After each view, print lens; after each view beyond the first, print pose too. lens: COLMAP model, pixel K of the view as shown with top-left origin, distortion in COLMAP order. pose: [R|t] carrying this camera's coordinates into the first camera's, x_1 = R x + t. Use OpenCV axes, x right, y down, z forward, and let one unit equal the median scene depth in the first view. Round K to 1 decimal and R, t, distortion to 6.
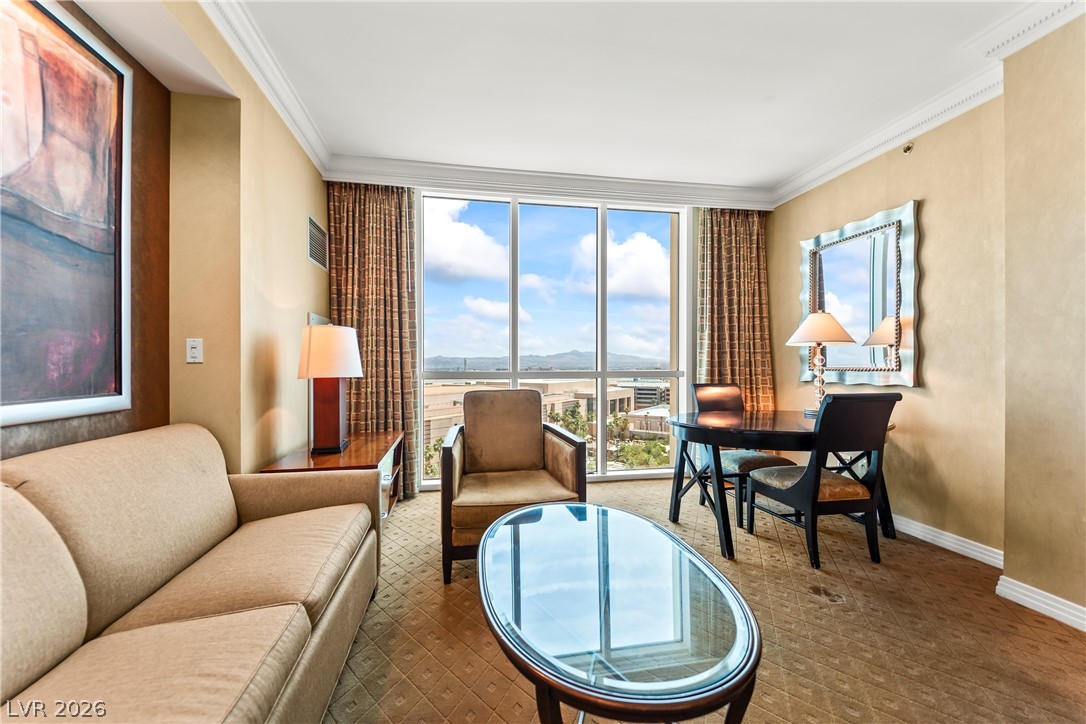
lens RADIAL K [[432.4, 0, 539.2], [0, 432.4, 362.9], [0, 0, 1]] dist [0.014572, -0.000216]
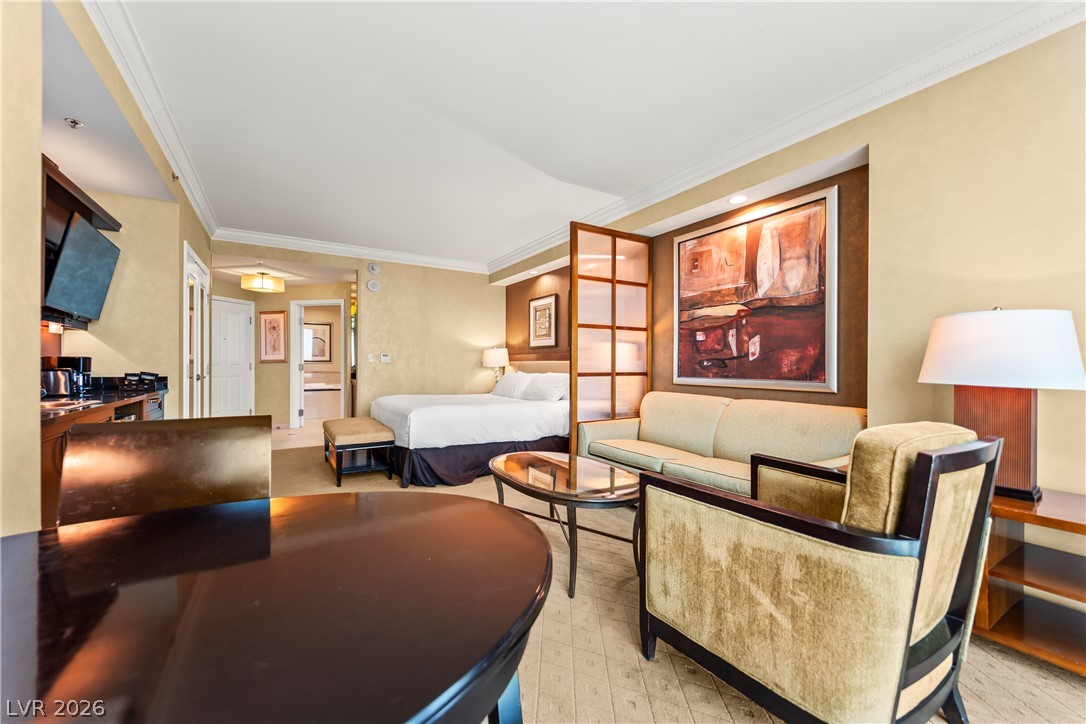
lens RADIAL K [[432.4, 0, 539.2], [0, 432.4, 362.9], [0, 0, 1]] dist [0.014572, -0.000216]
pose [[-0.932923, -0.002901, -0.360065, 0.421436], [-0.002244, 0.999995, -0.002242, -0.000291], [0.360069, -0.001284, -0.932925, 1.294241]]
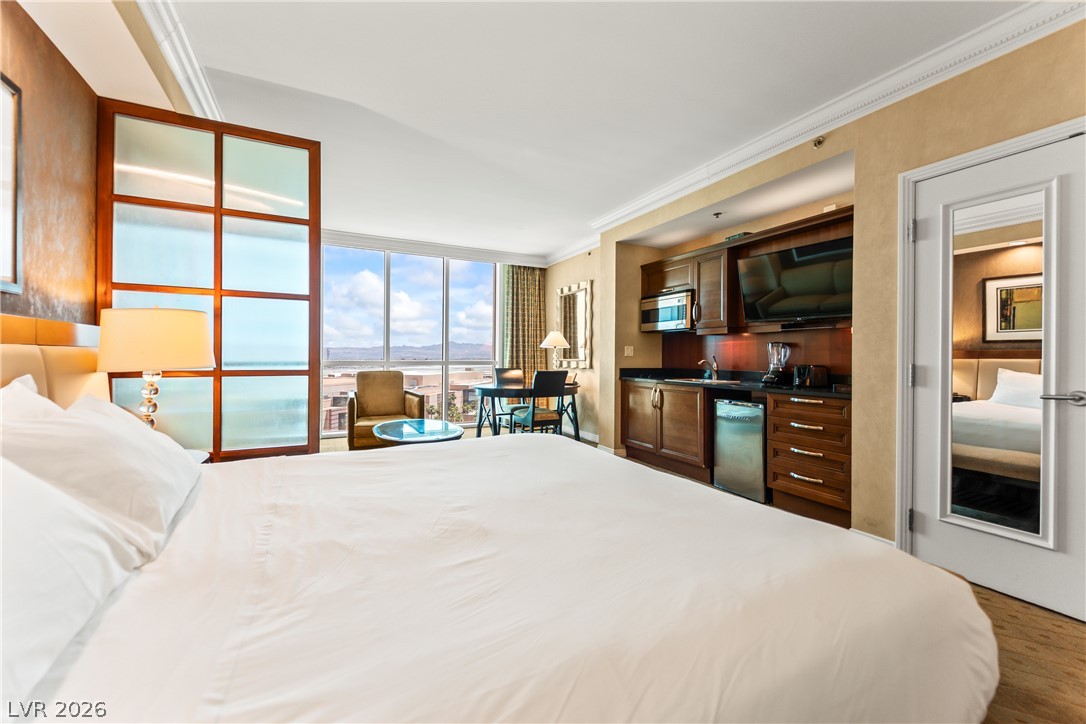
lens RADIAL K [[431.0, 0, 540.1], [0, 431.0, 359.3], [0, 0, 1]] dist [0.021483, -0.014731]
pose [[0.959352, 0.005437, 0.282159, 0.043064], [-0.008544, 0.999916, 0.009782, -0.007828], [-0.282082, -0.011795, 0.959318, -0.871264]]
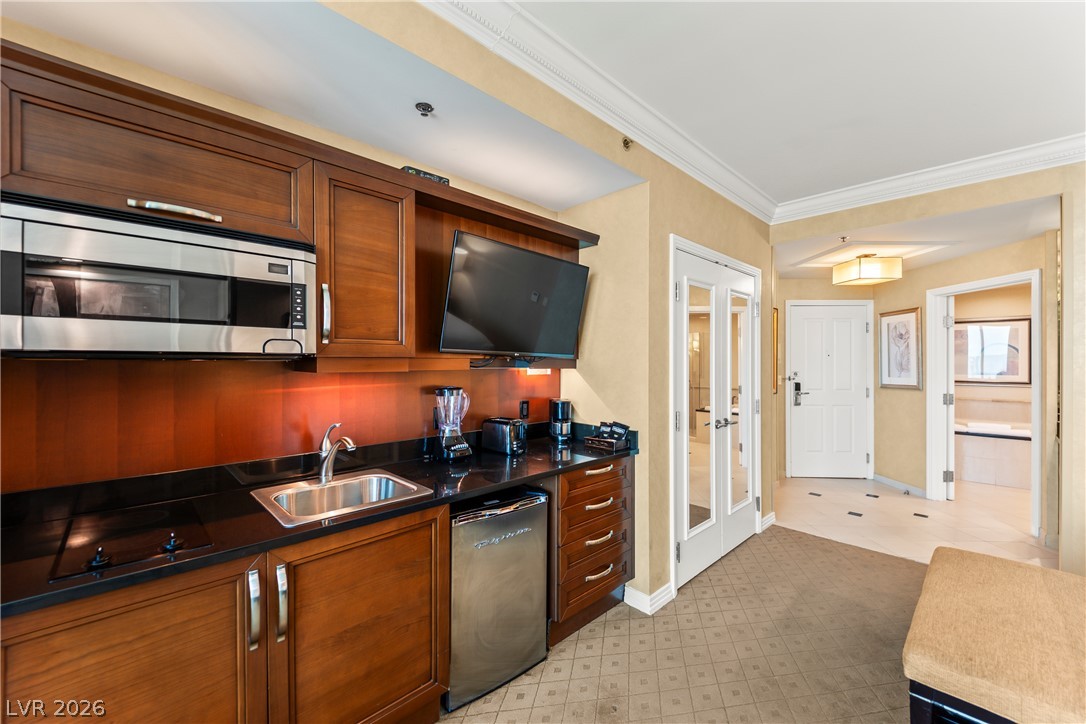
lens RADIAL K [[431.0, 0, 540.1], [0, 431.0, 359.3], [0, 0, 1]] dist [0.021483, -0.014731]
pose [[-0.559251, 0.002857, 0.828993, 0.350073], [-0.006653, 0.999946, -0.007934, -0.094507], [-0.828972, -0.009952, -0.559202, 0.436915]]
